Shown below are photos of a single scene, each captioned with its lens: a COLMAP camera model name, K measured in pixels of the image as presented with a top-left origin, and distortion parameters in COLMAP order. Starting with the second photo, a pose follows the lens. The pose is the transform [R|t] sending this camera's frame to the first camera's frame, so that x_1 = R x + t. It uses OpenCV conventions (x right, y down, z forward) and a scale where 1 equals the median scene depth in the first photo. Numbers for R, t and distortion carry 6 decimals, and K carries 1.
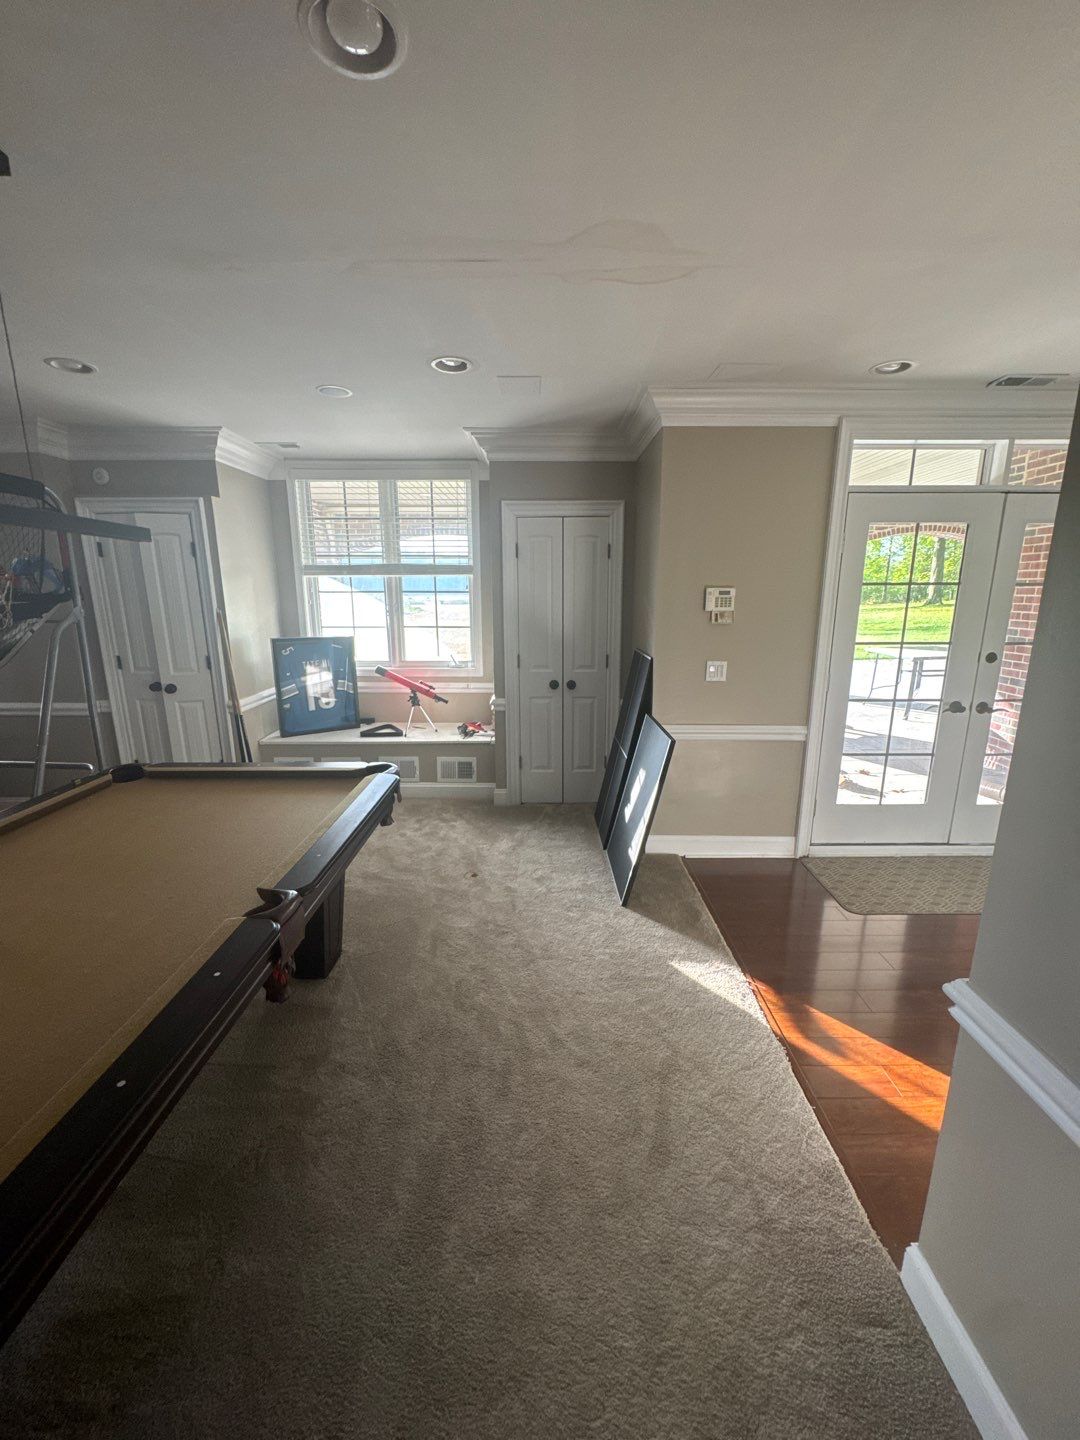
lens RADIAL K [[576.4, 0, 542.2], [0, 576.4, 720.5], [0, 0, 1]] dist [-0.000909, -0.000649]
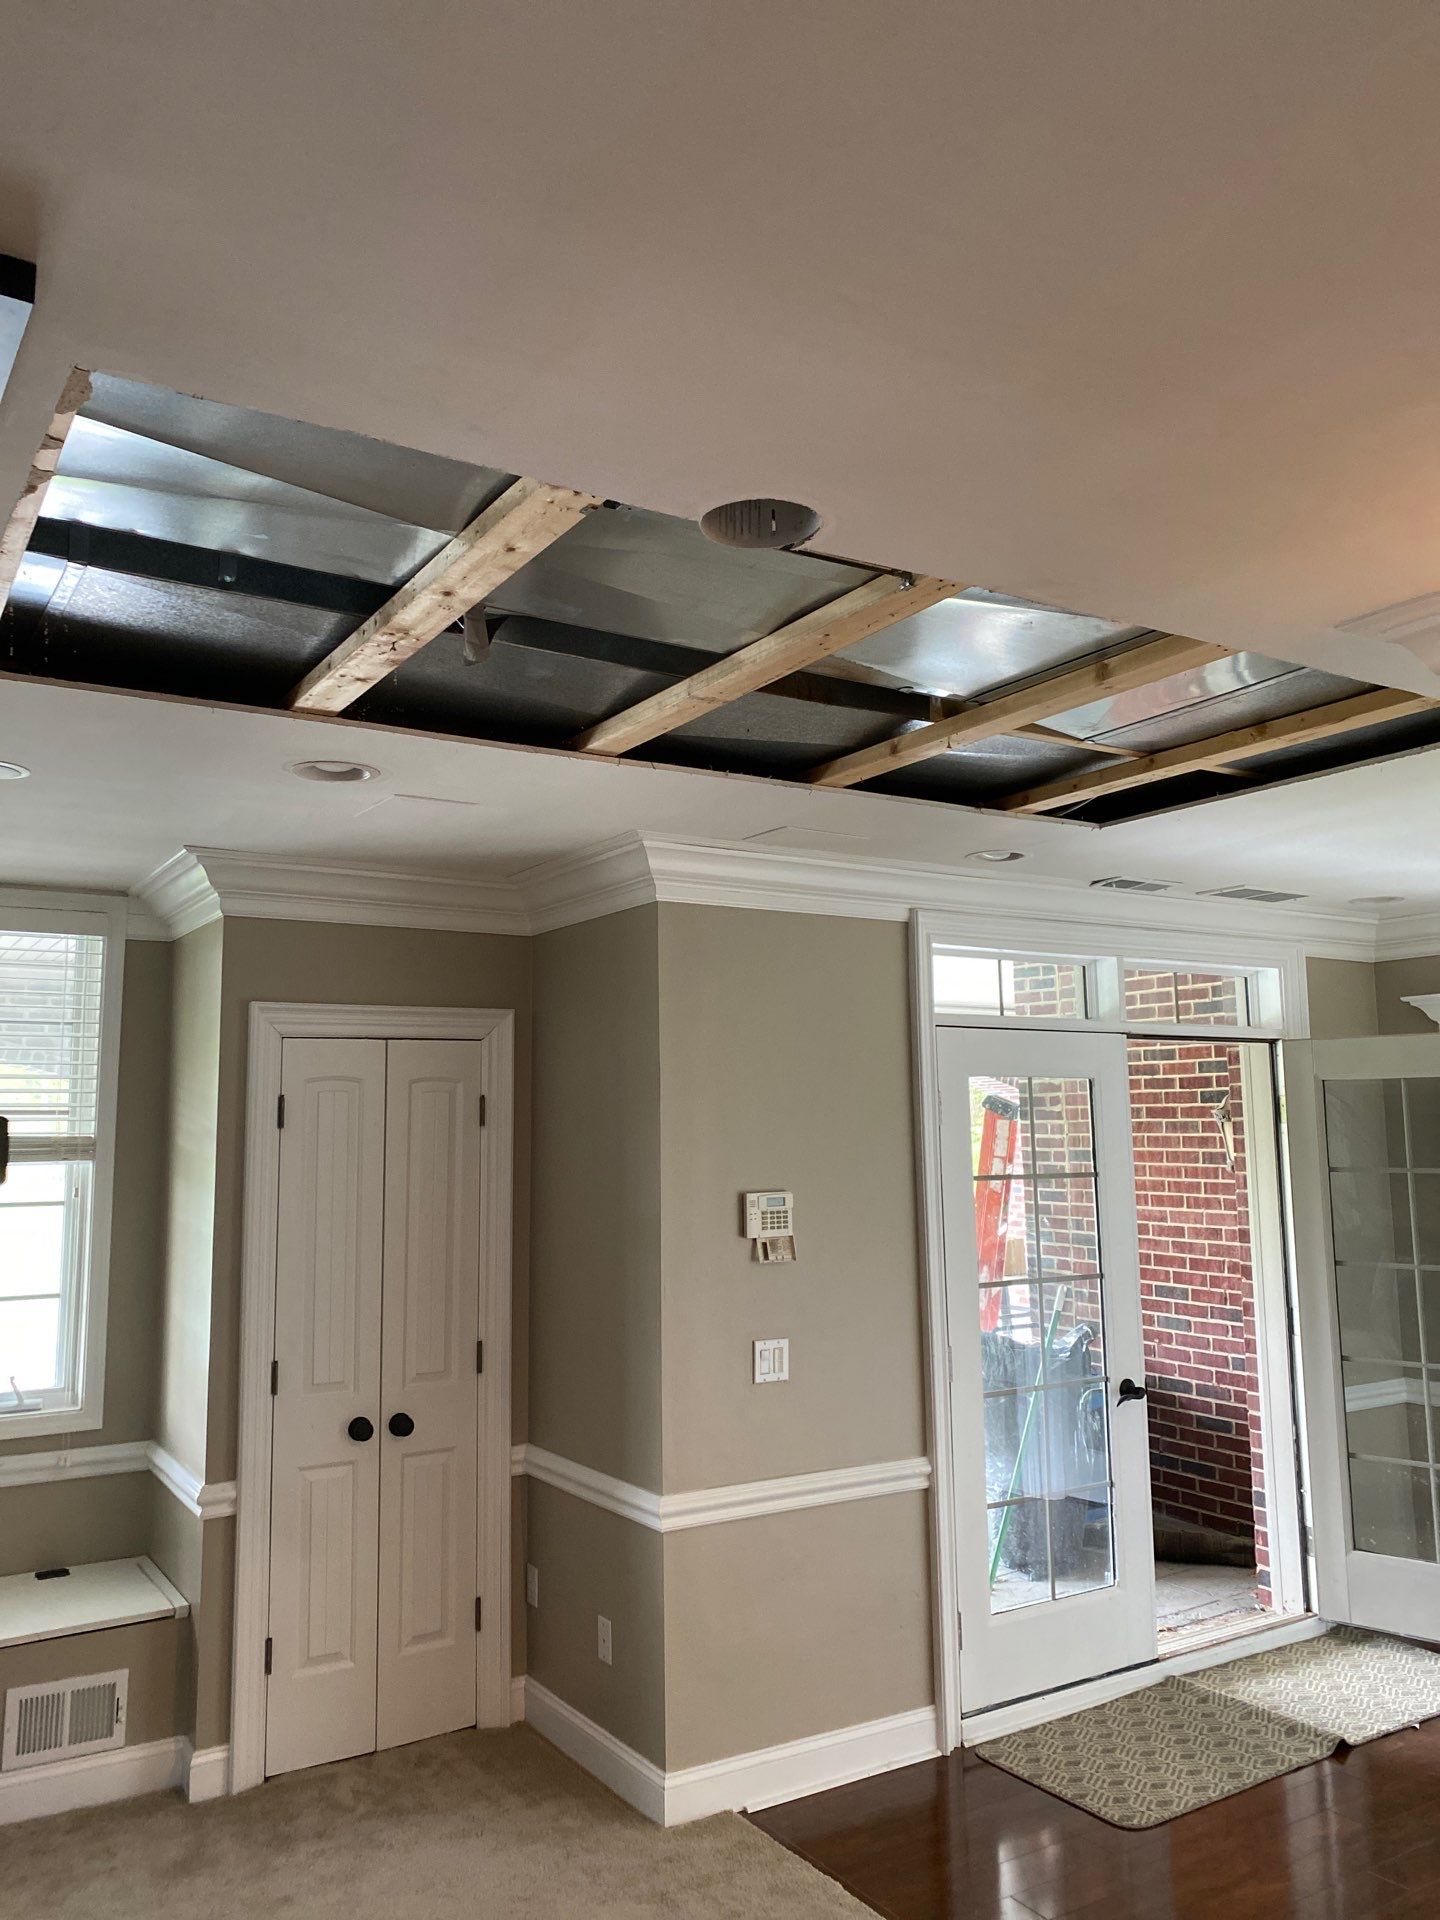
lens RADIAL K [[1502.1, 0, 678.0], [0, 1502.1, 922.4], [0, 0, 1]] dist [0.017788, -0.000932]
pose [[0.849798, 0.062726, 0.523363, -0.436213], [0.127292, 0.939087, -0.319237, -0.034555], [-0.511508, 0.337907, 0.790050, -0.094886]]
